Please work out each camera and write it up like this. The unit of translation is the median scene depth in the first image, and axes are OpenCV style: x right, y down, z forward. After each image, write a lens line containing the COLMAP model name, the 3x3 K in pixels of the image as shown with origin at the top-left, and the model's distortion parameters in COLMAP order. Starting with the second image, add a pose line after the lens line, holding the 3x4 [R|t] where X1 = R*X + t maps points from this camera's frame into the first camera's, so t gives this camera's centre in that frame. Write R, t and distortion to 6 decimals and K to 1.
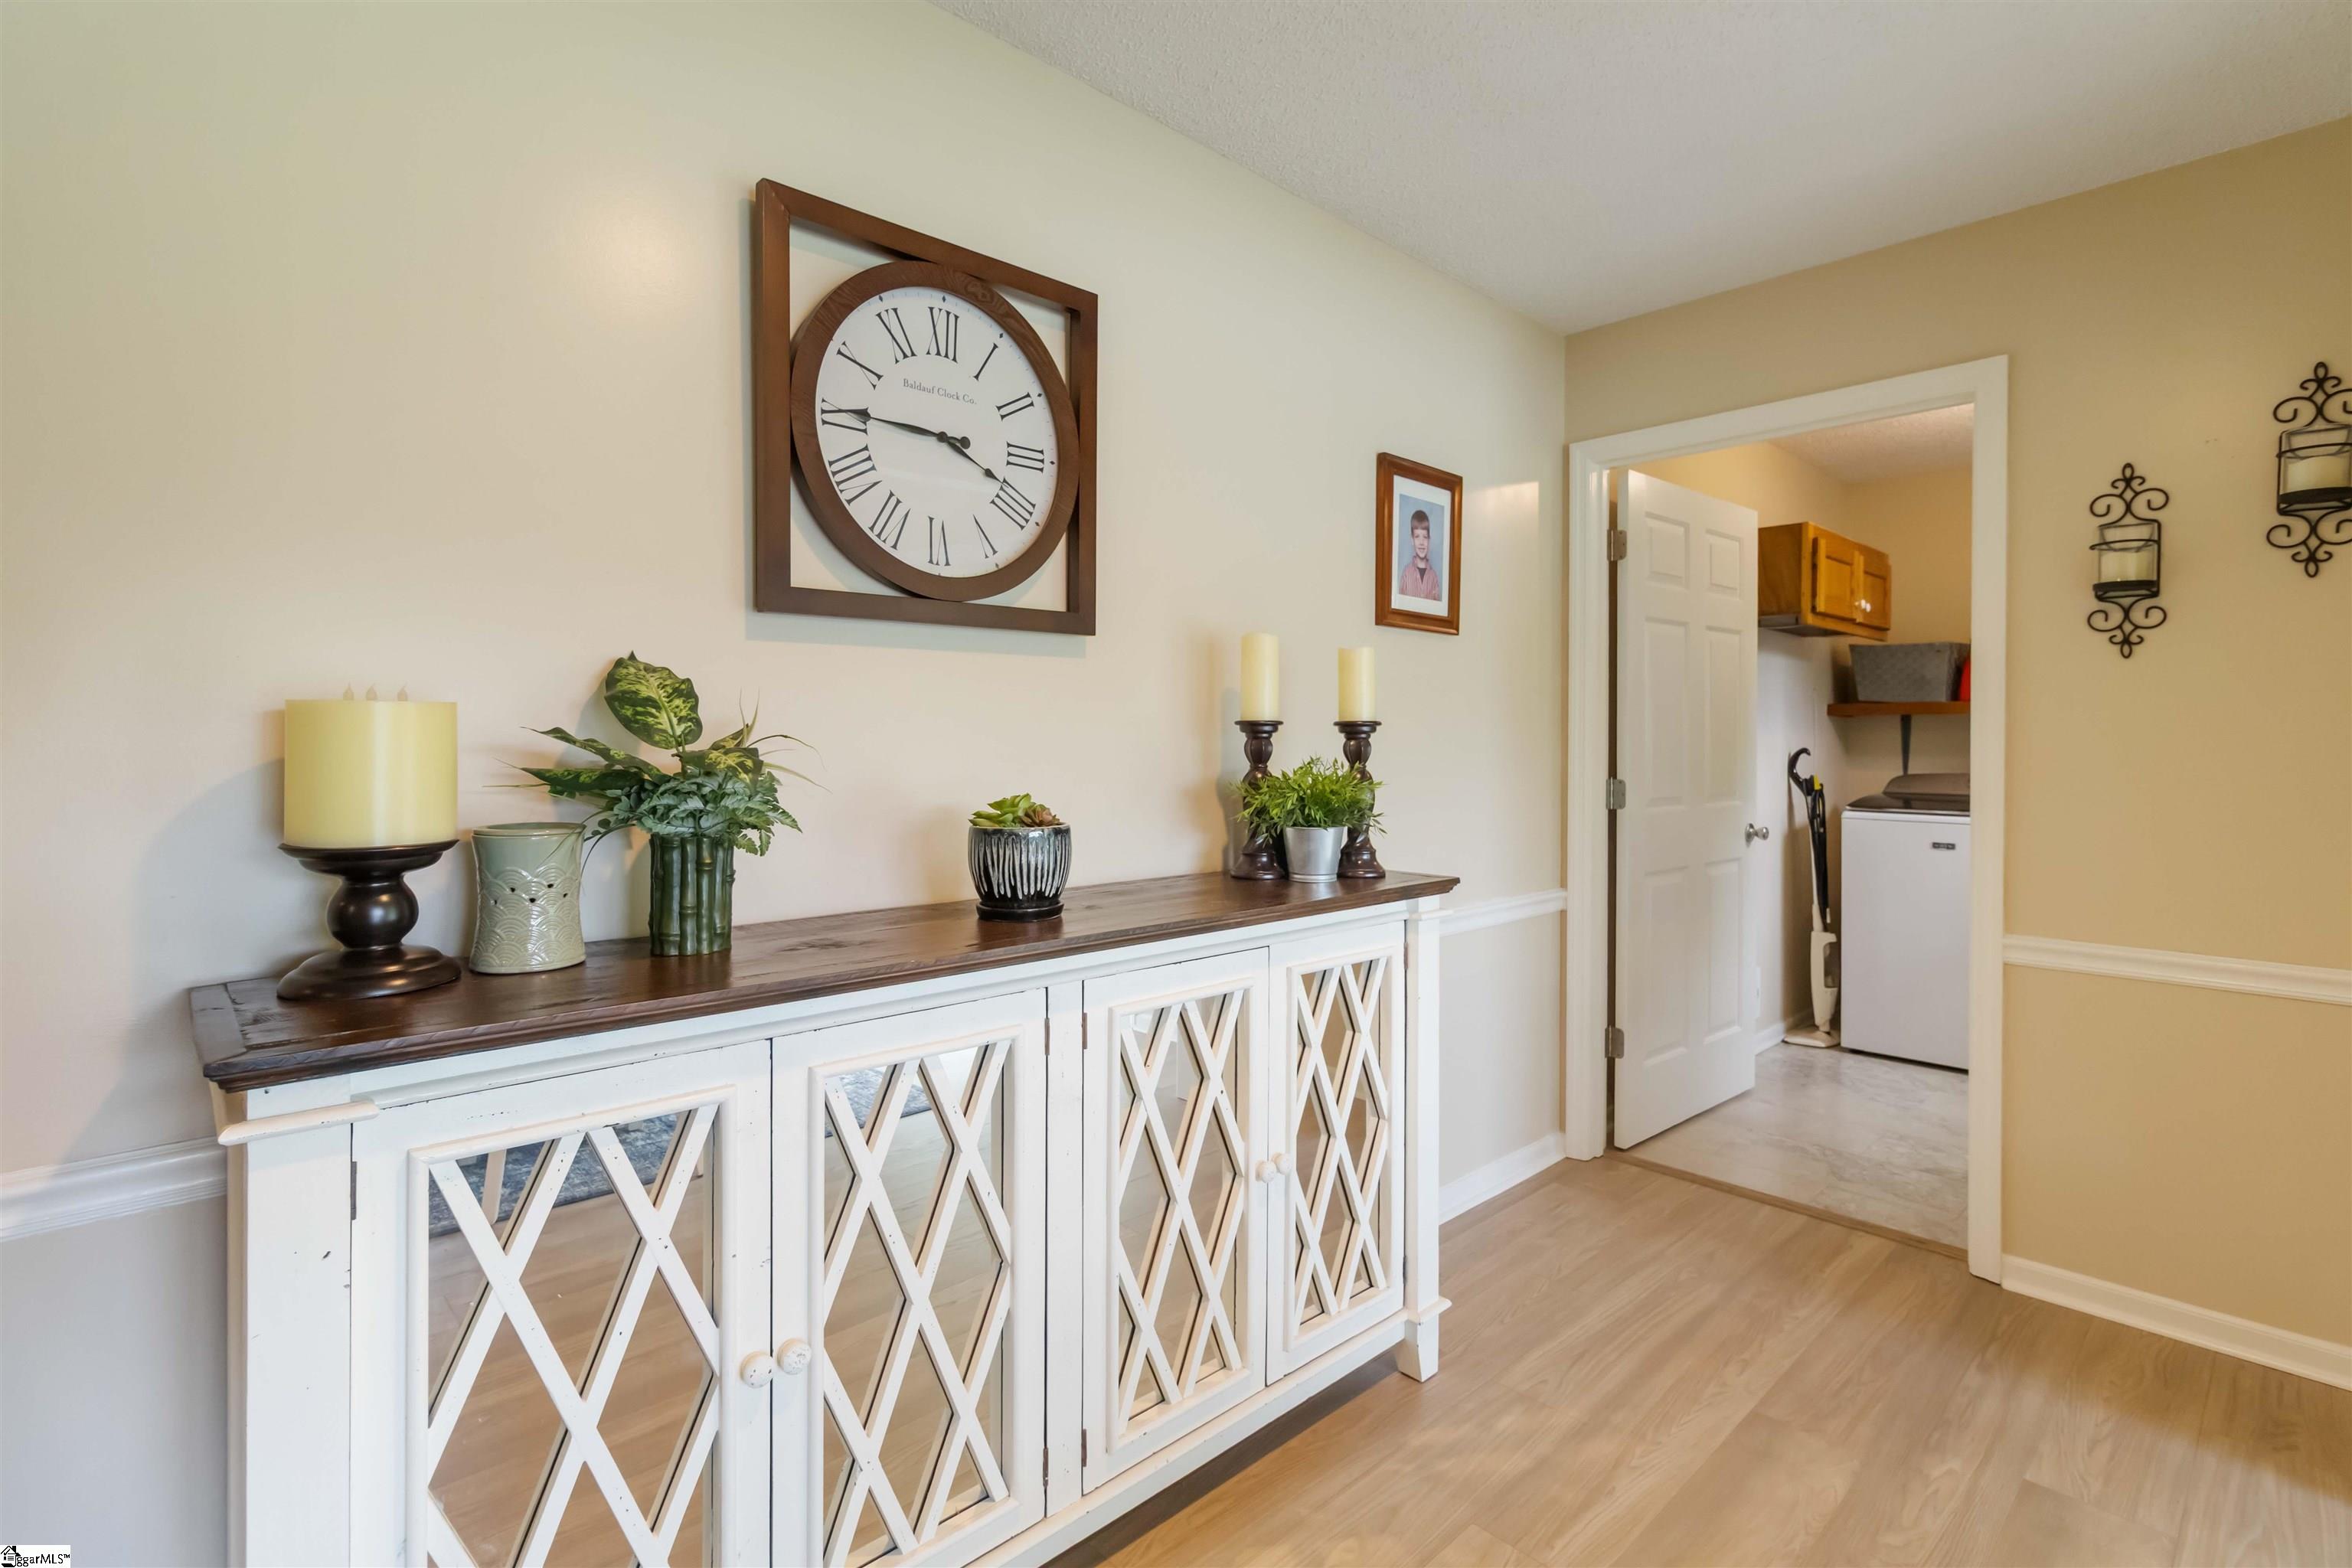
lens RADIAL K [[1096.4, 0, 1167.4], [0, 1096.4, 744.2], [0, 0, 1]] dist [-0.001503, -0.000137]
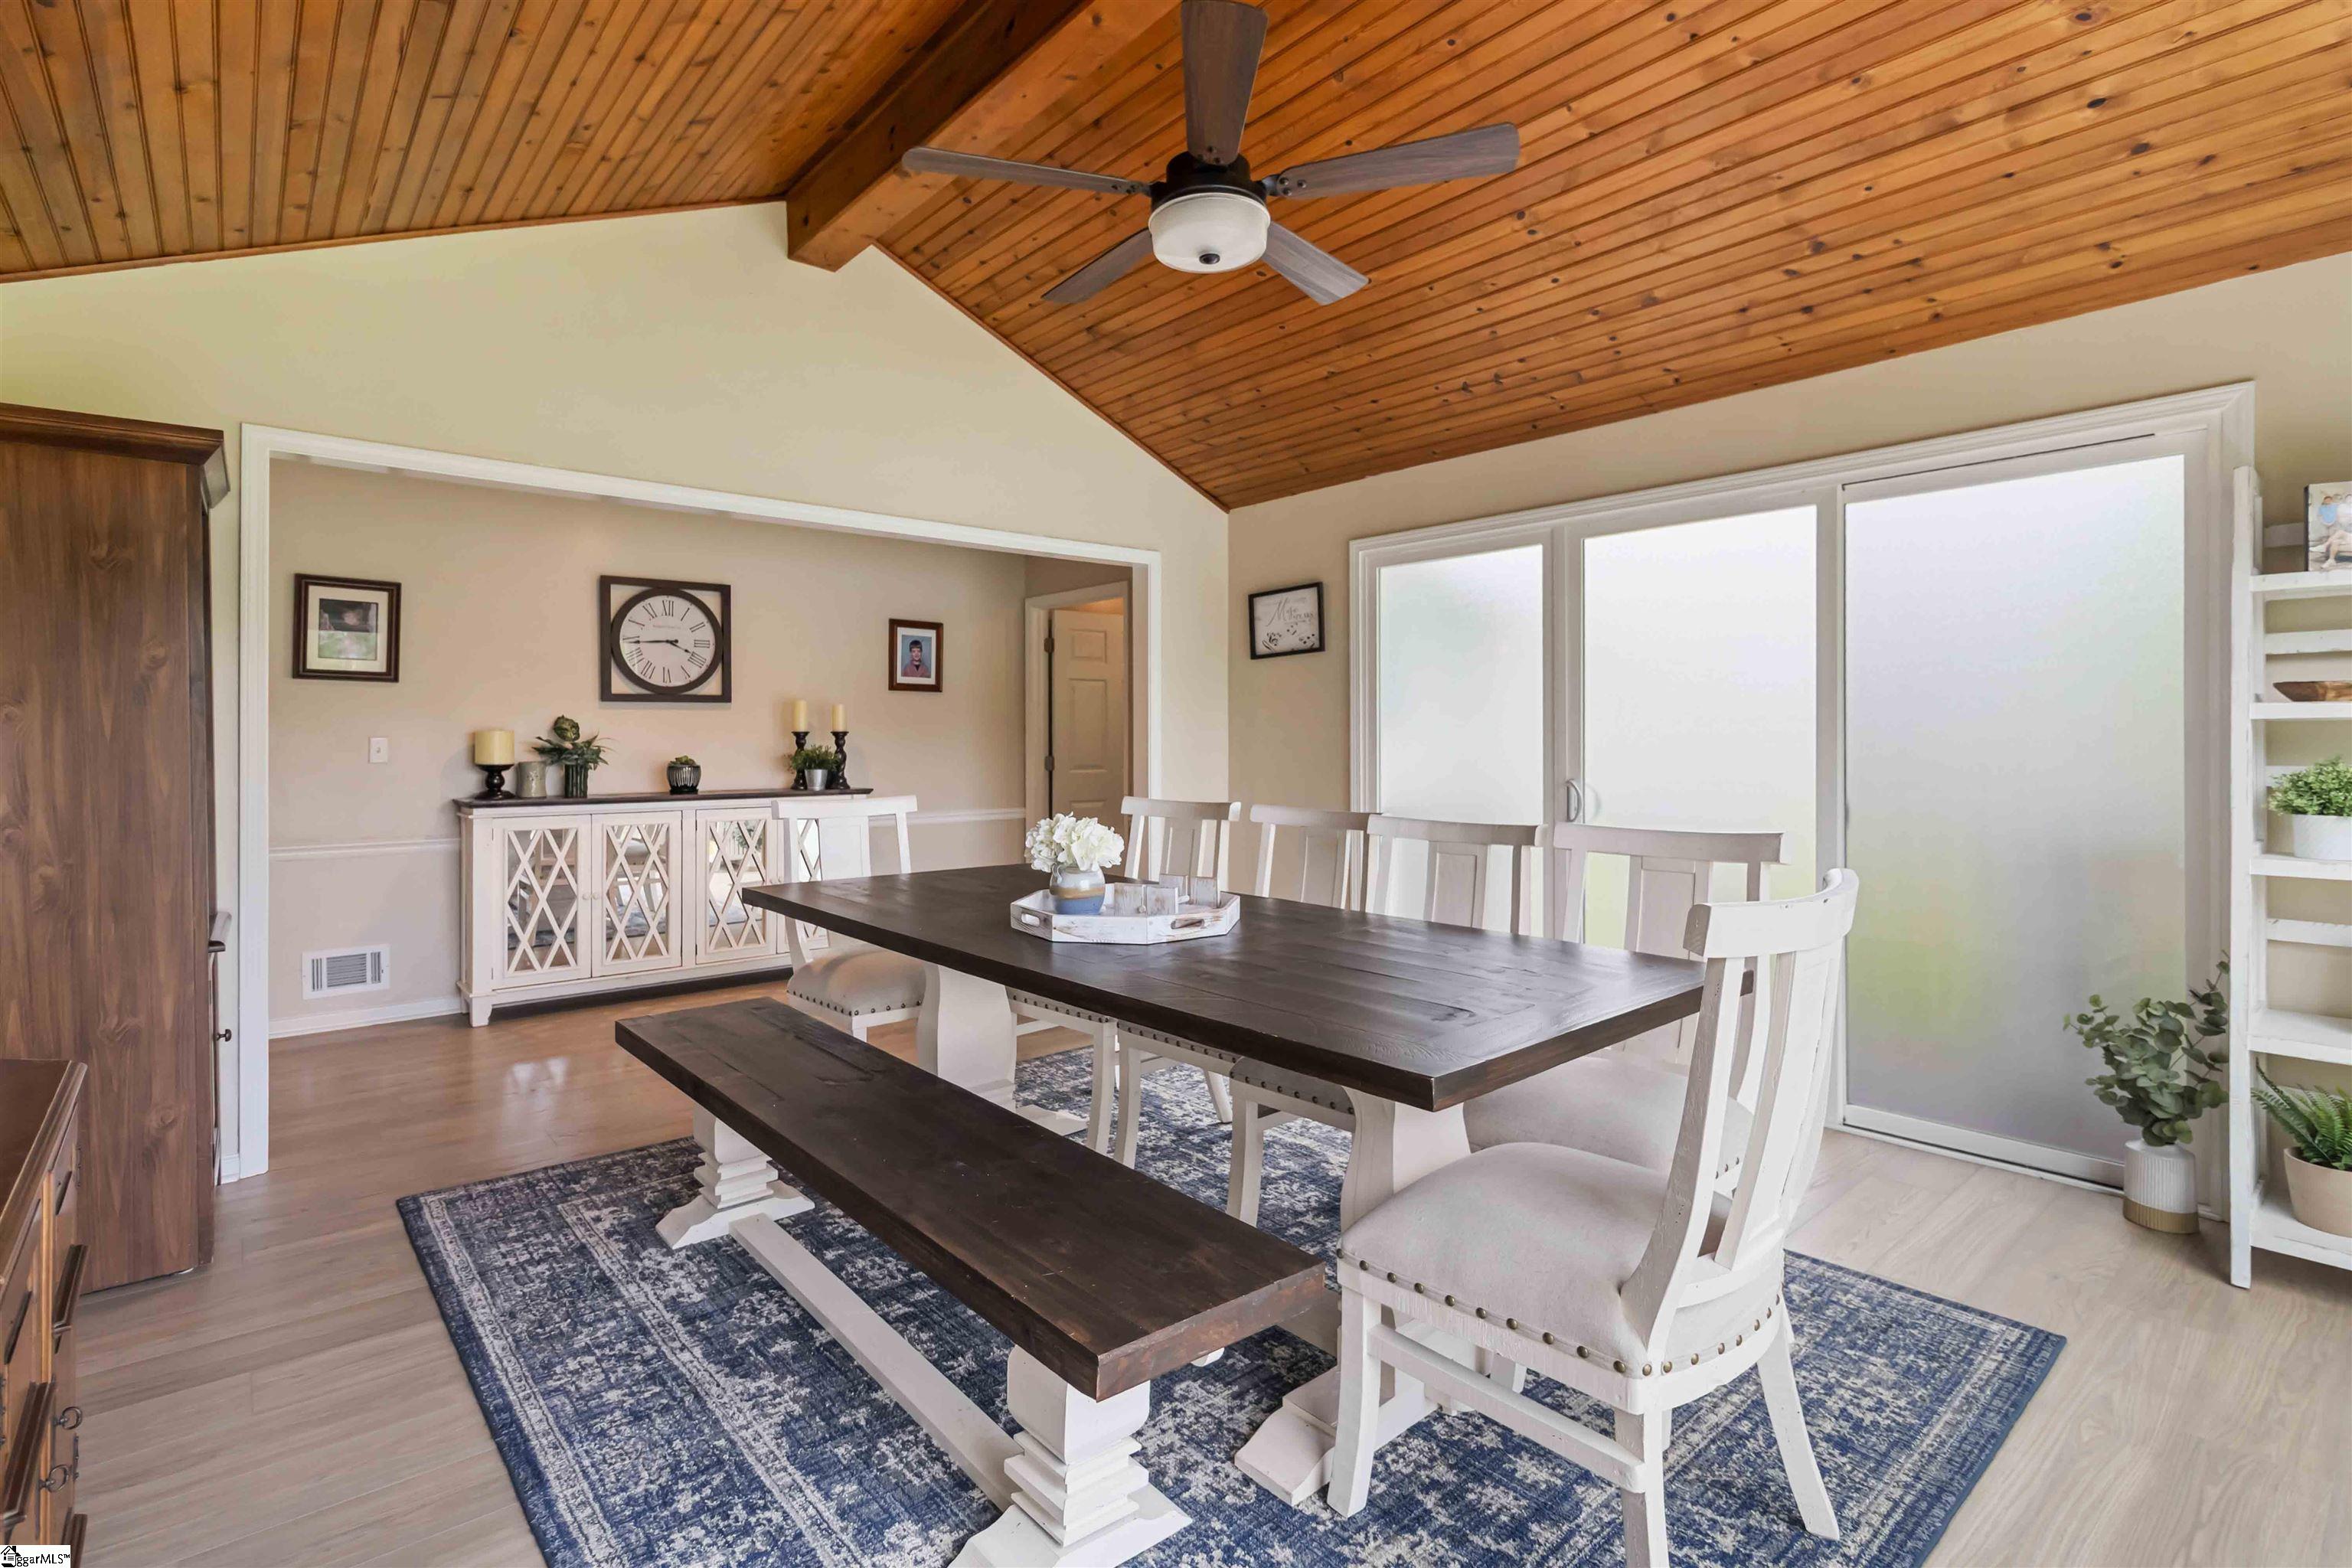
lens RADIAL K [[1096.4, 0, 1167.4], [0, 1096.4, 744.2], [0, 0, 1]] dist [-0.001503, -0.000137]
pose [[0.998388, -0.004543, -0.056577, 1.520307], [0.004694, 0.999986, 0.002548, 0.009690], [0.056565, -0.002810, 0.998395, -2.217832]]
